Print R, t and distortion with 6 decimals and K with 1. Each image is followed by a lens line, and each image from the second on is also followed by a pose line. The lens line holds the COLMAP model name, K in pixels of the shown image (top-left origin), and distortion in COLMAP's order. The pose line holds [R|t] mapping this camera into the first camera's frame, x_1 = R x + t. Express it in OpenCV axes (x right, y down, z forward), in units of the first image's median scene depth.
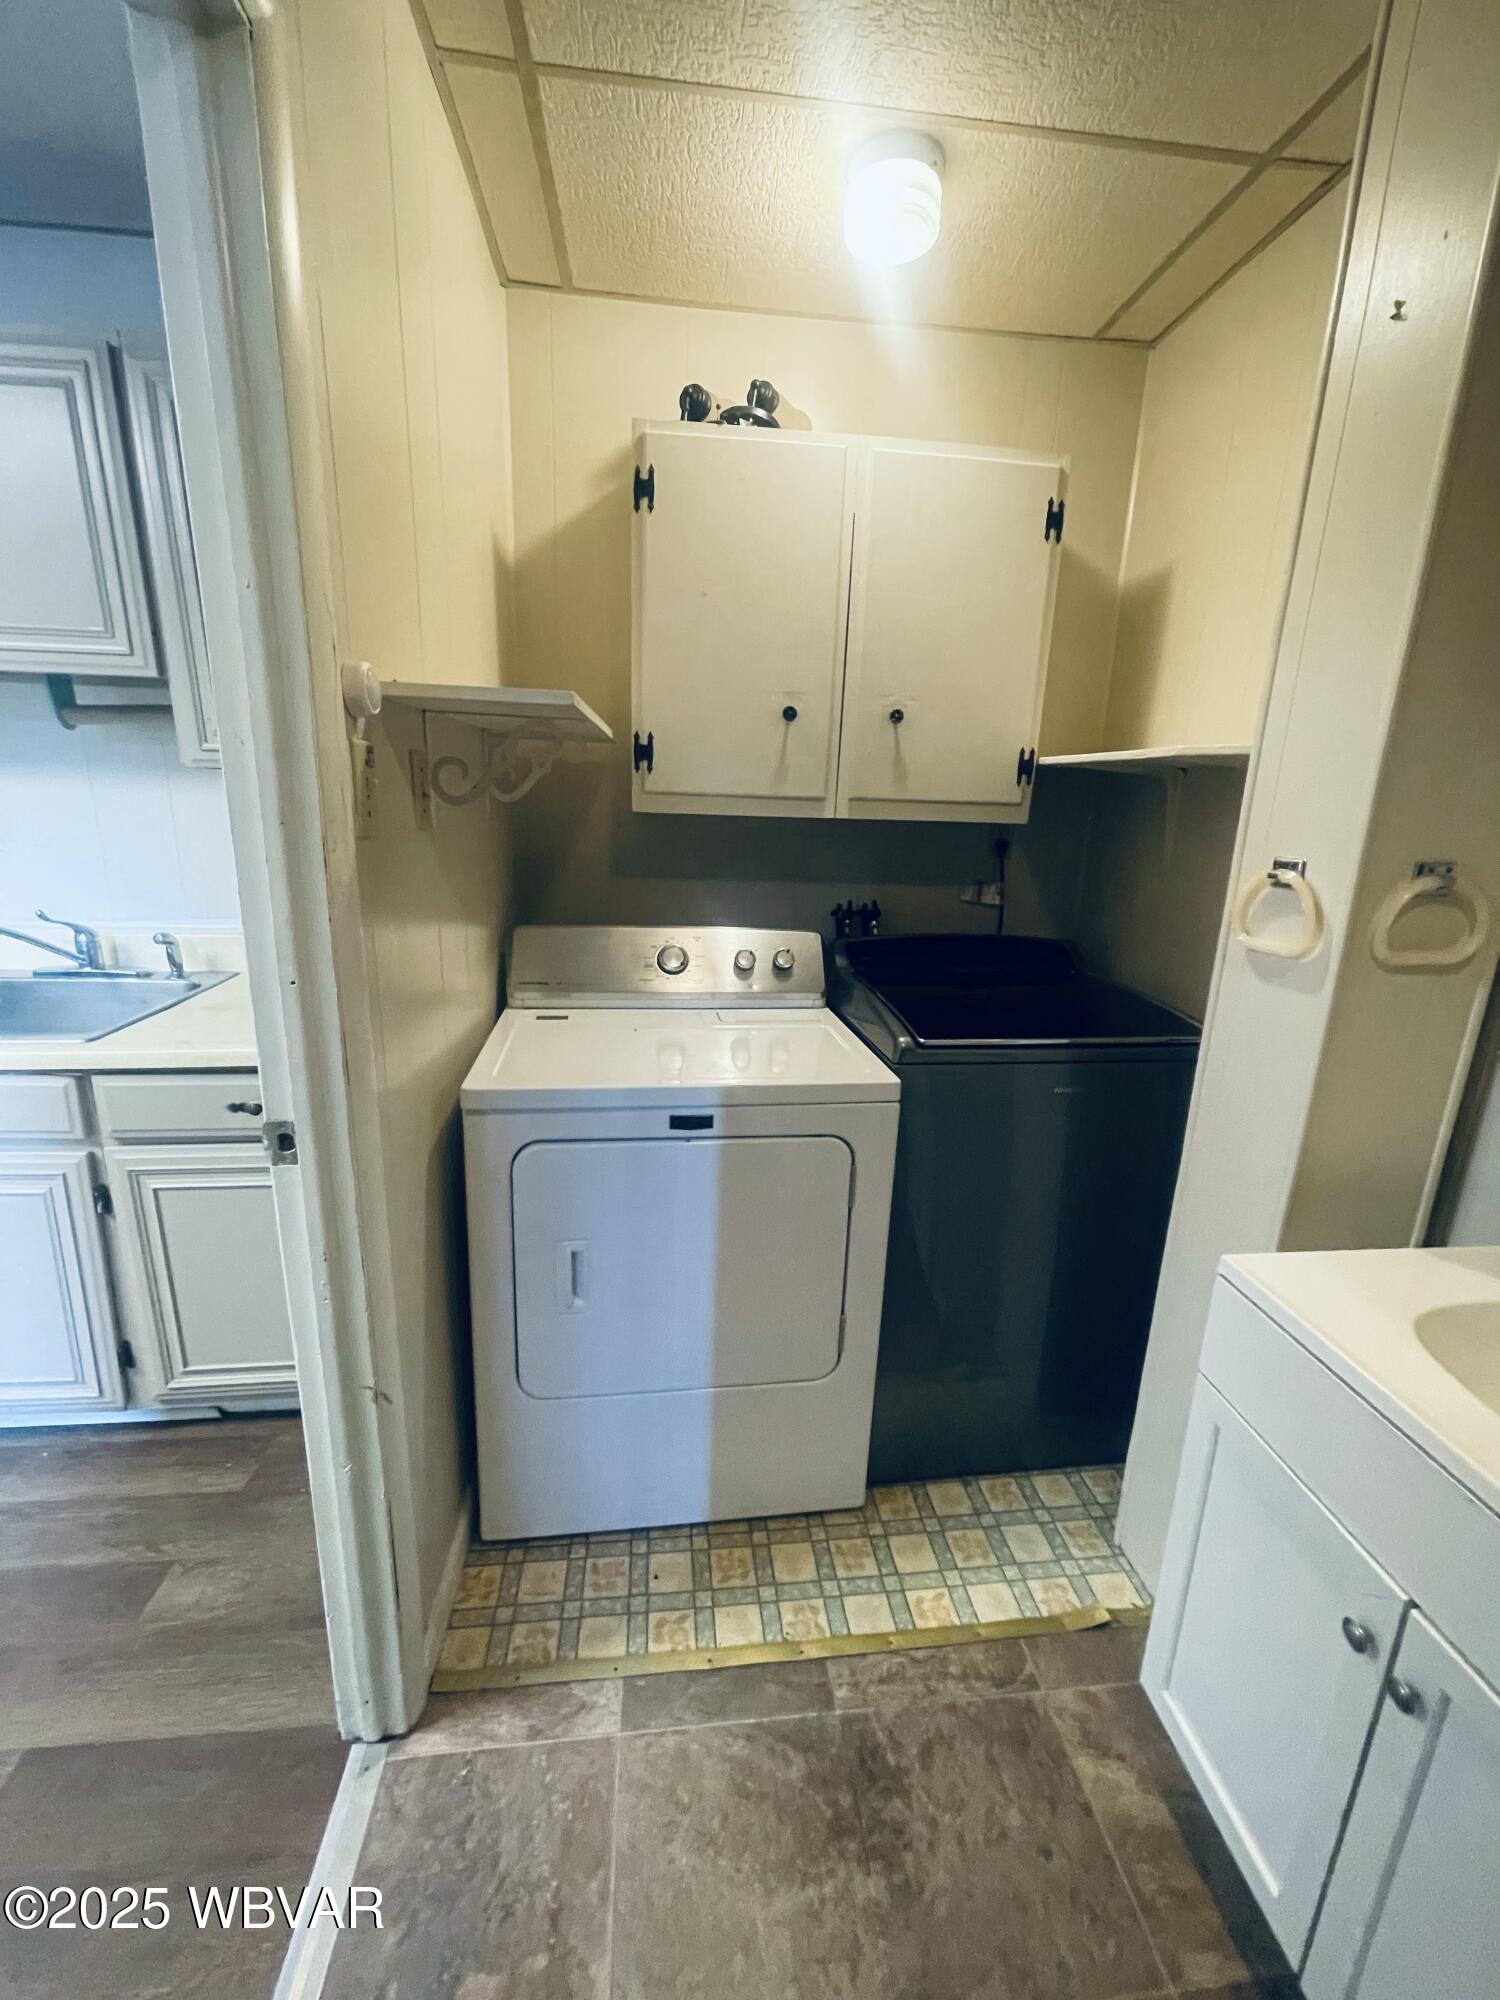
lens RADIAL K [[806.8, 0, 748.8], [0, 806.8, 994.6], [0, 0, 1]] dist [-0.000379, -0.000970]
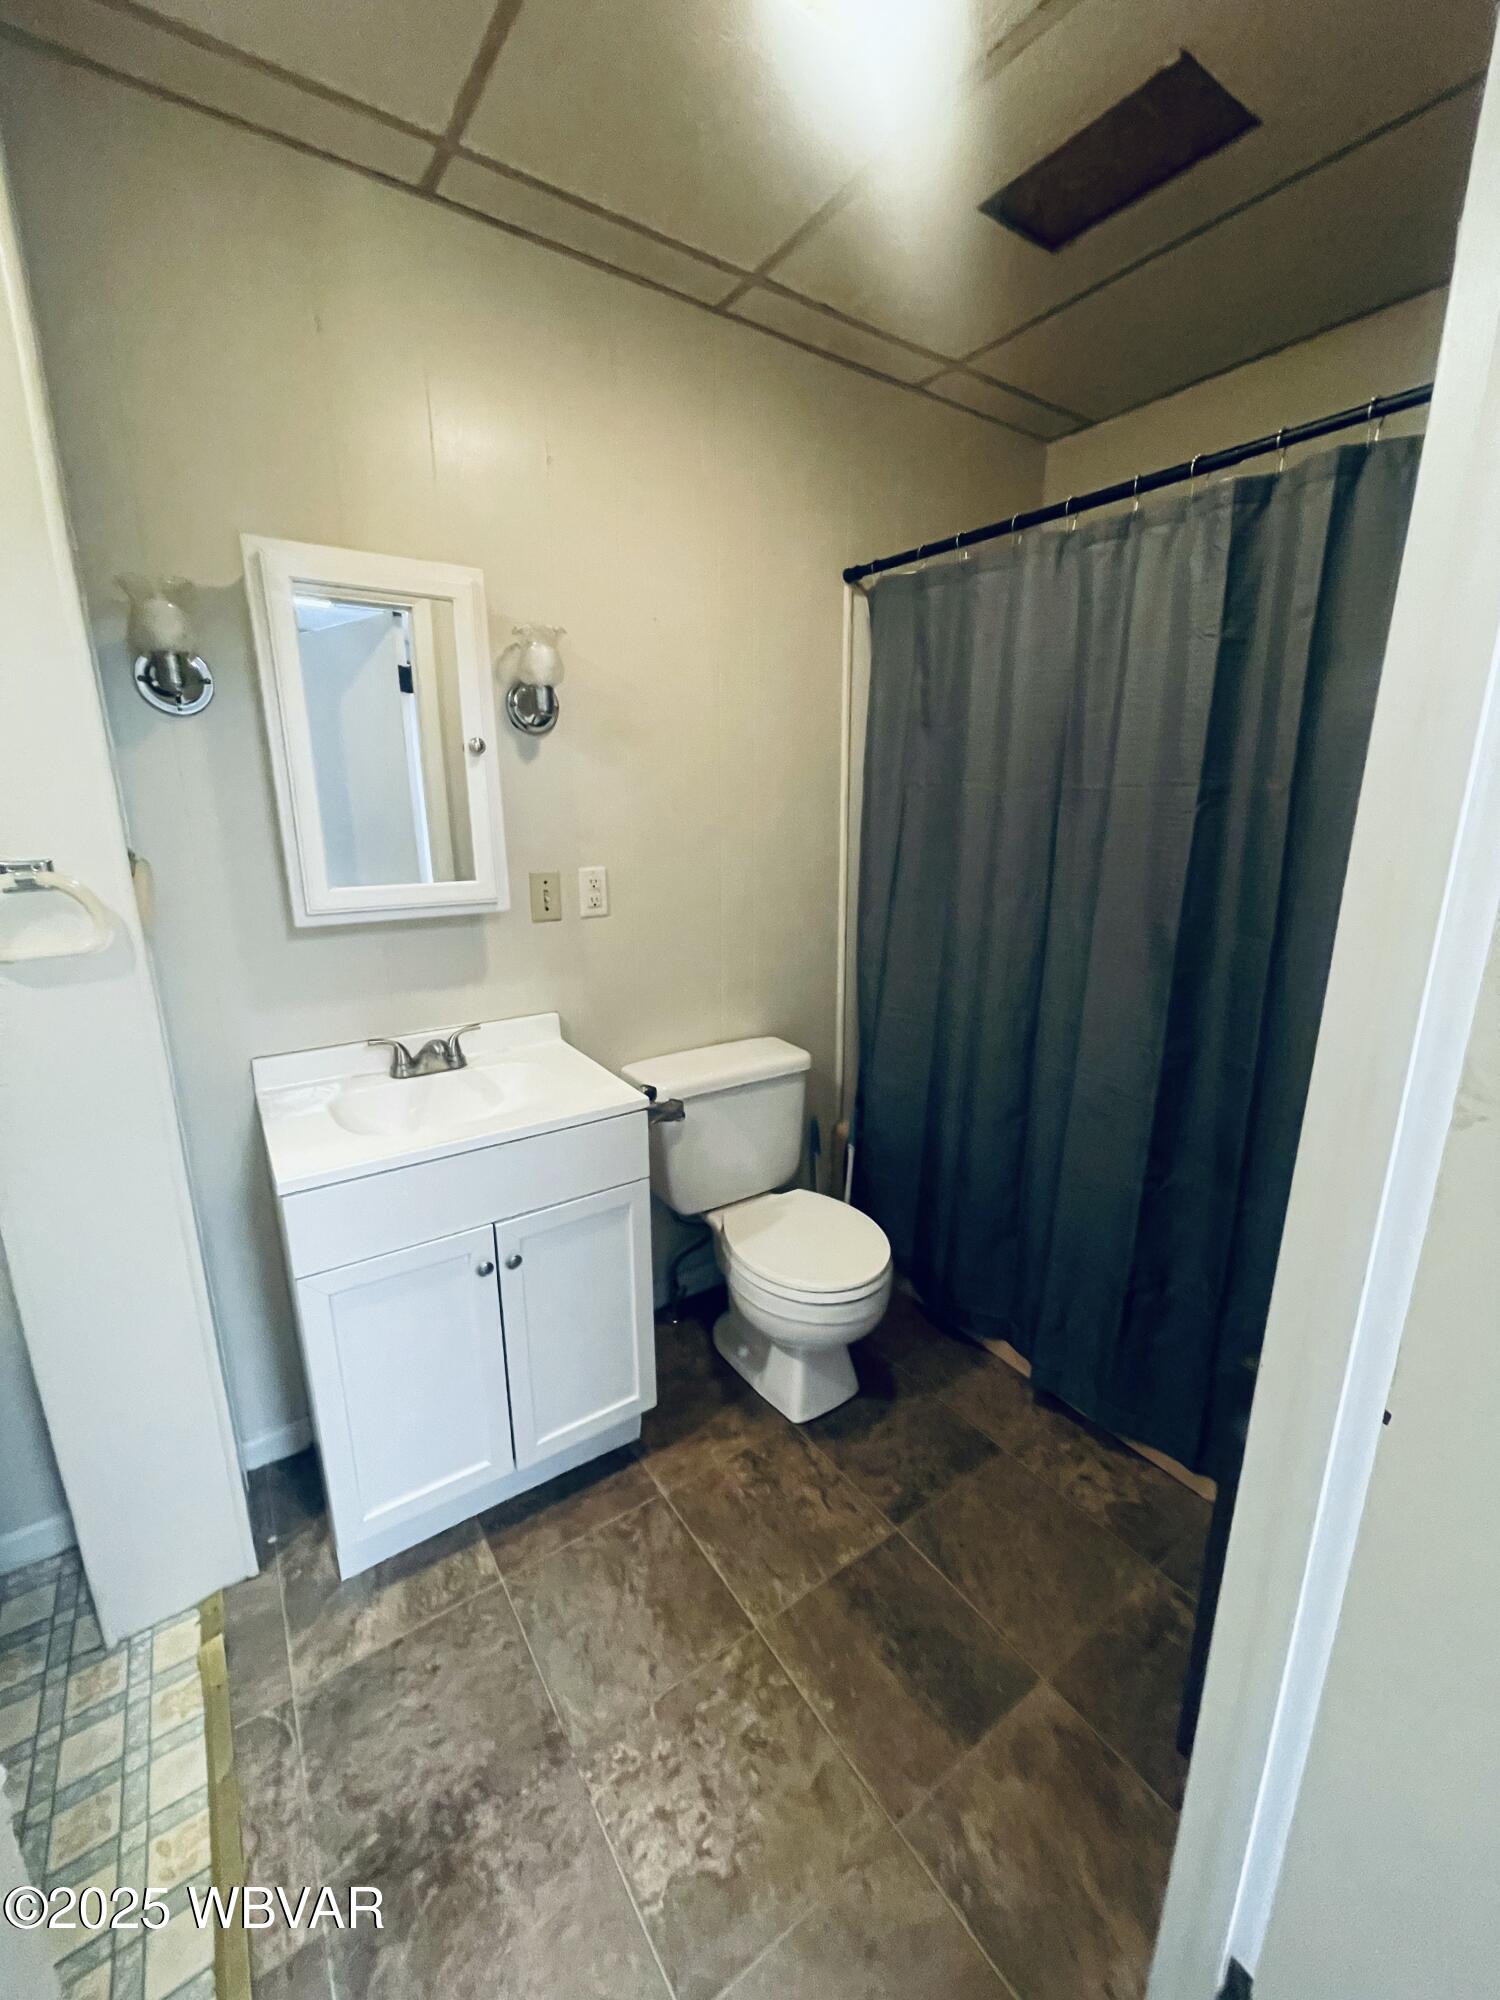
lens RADIAL K [[806.8, 0, 748.2], [0, 806.8, 995.3], [0, 0, 1]] dist [-0.000379, -0.000970]
pose [[-0.474210, -0.247264, 0.844976, -0.566570], [0.201172, 0.903929, 0.377415, -0.202980], [-0.857120, 0.348960, -0.378910, 0.618292]]
